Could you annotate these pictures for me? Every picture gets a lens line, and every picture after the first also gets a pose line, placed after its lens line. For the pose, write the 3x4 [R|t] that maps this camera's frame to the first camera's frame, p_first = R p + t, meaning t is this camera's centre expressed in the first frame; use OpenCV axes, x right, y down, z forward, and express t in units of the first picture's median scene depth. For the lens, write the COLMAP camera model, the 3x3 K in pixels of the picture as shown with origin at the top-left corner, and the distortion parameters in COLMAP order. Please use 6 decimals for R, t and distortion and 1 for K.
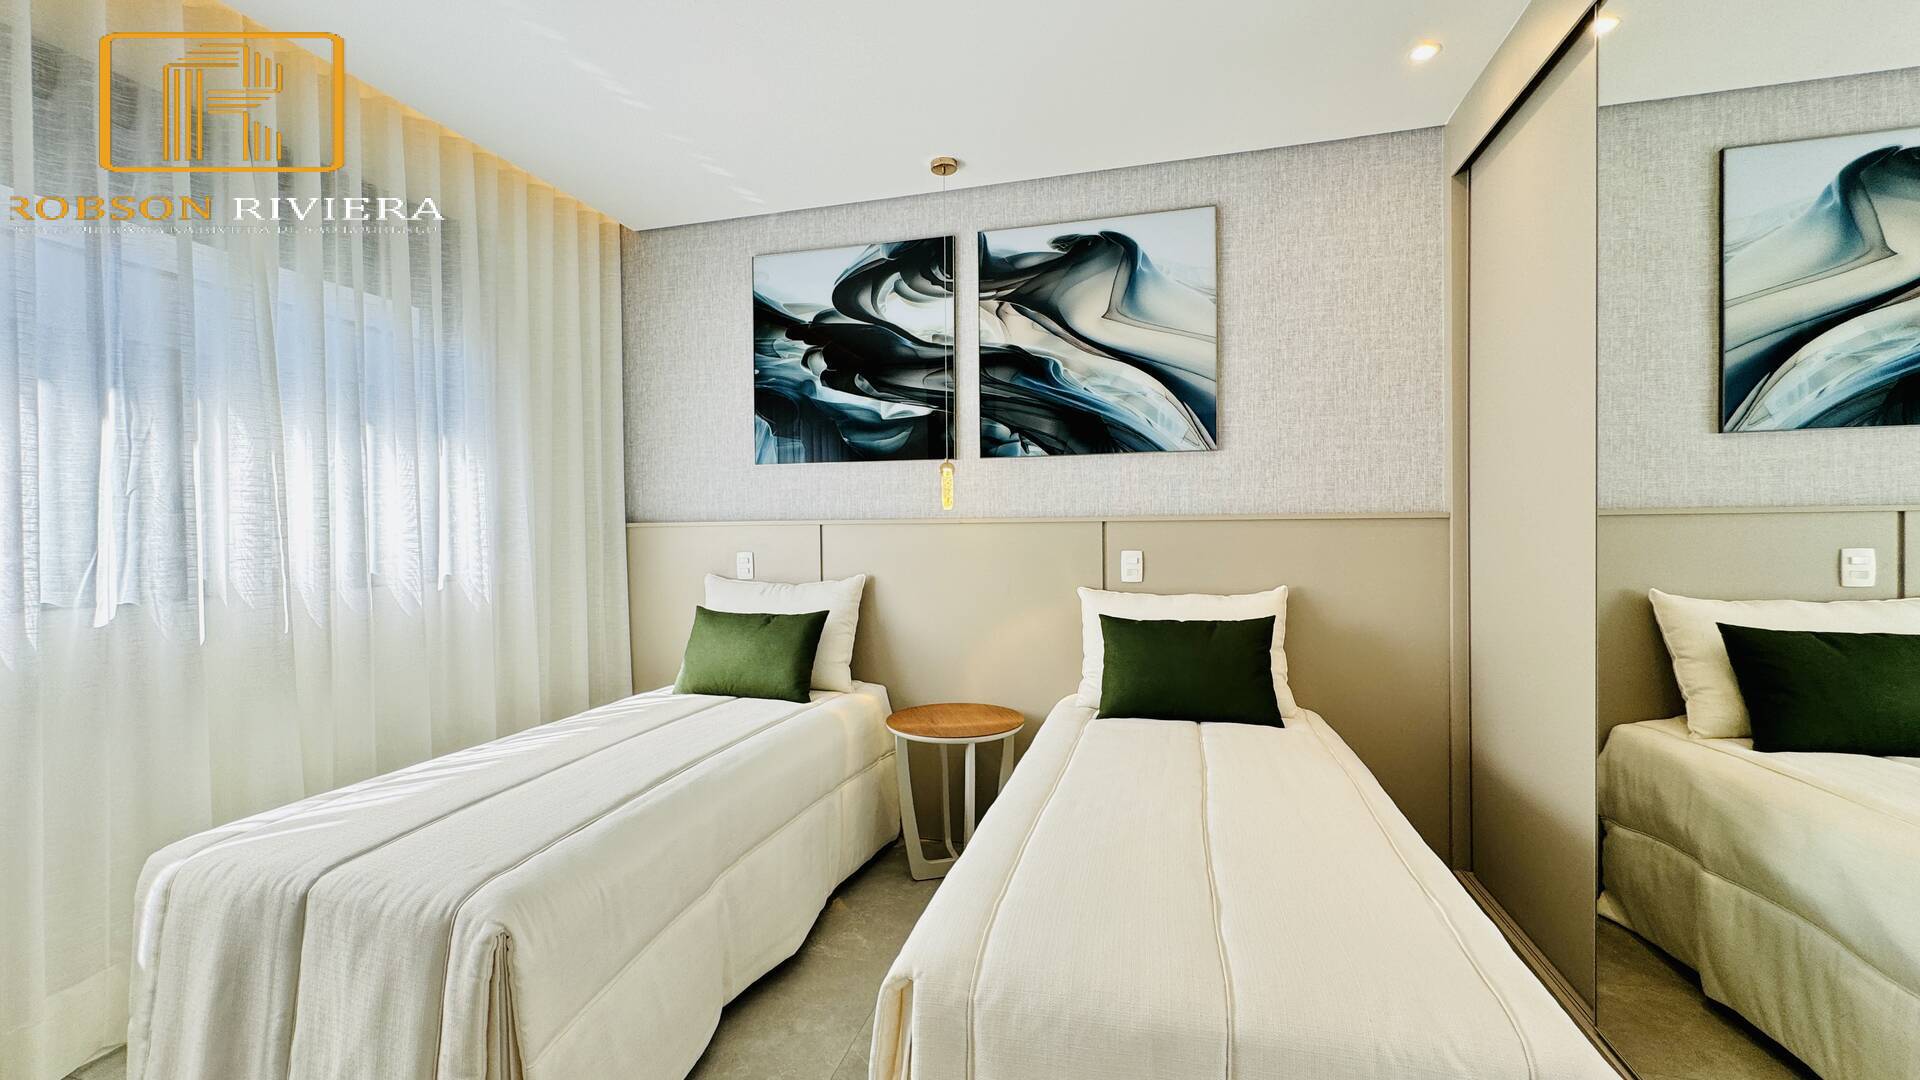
lens RADIAL K [[780.0, 0, 960.0], [0, 780.0, 540.0], [0, 0, 1]] dist [0.000083, 0.000325]
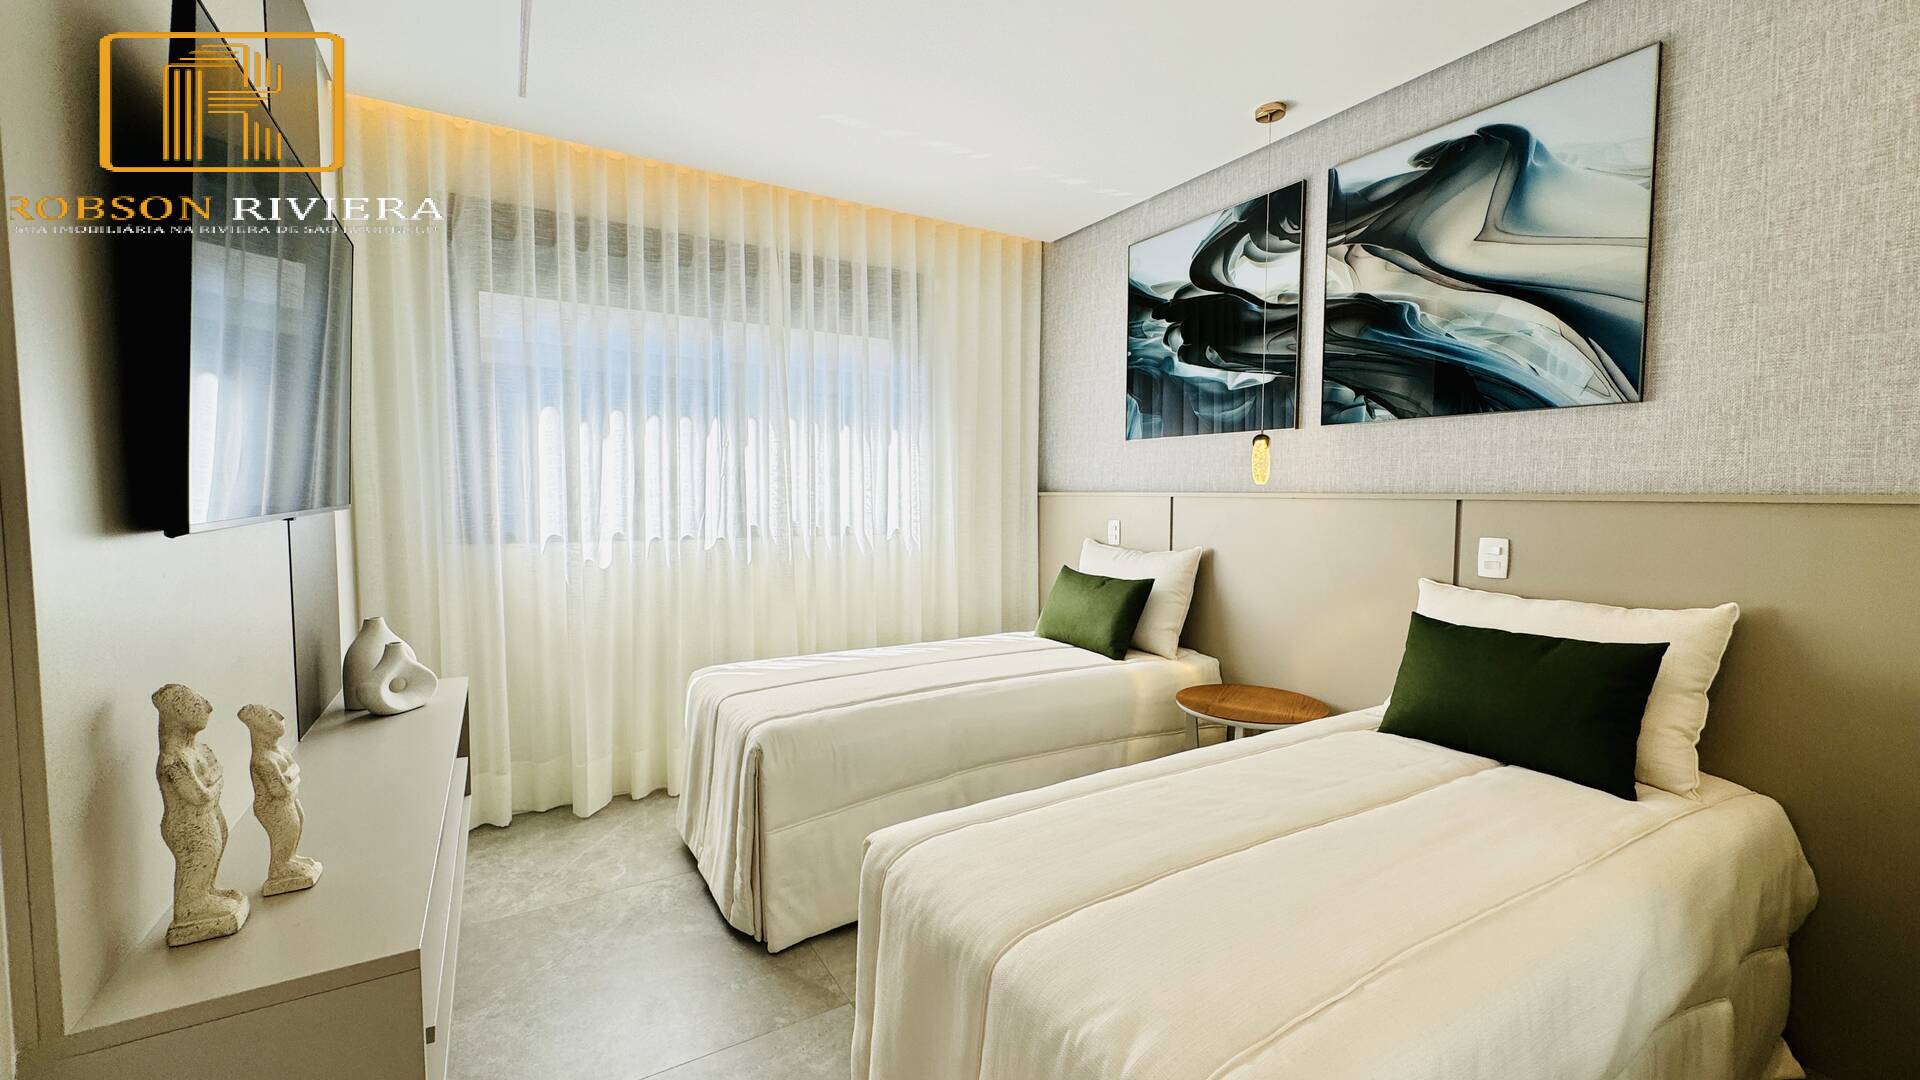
lens RADIAL K [[780.0, 0, 960.0], [0, 780.0, 540.0], [0, 0, 1]] dist [0.000083, 0.000325]
pose [[0.712017, 0.055784, -0.699943, 0.370395], [-0.018141, 0.997968, 0.061082, -0.021319], [0.701928, -0.030794, 0.711582, 0.062331]]
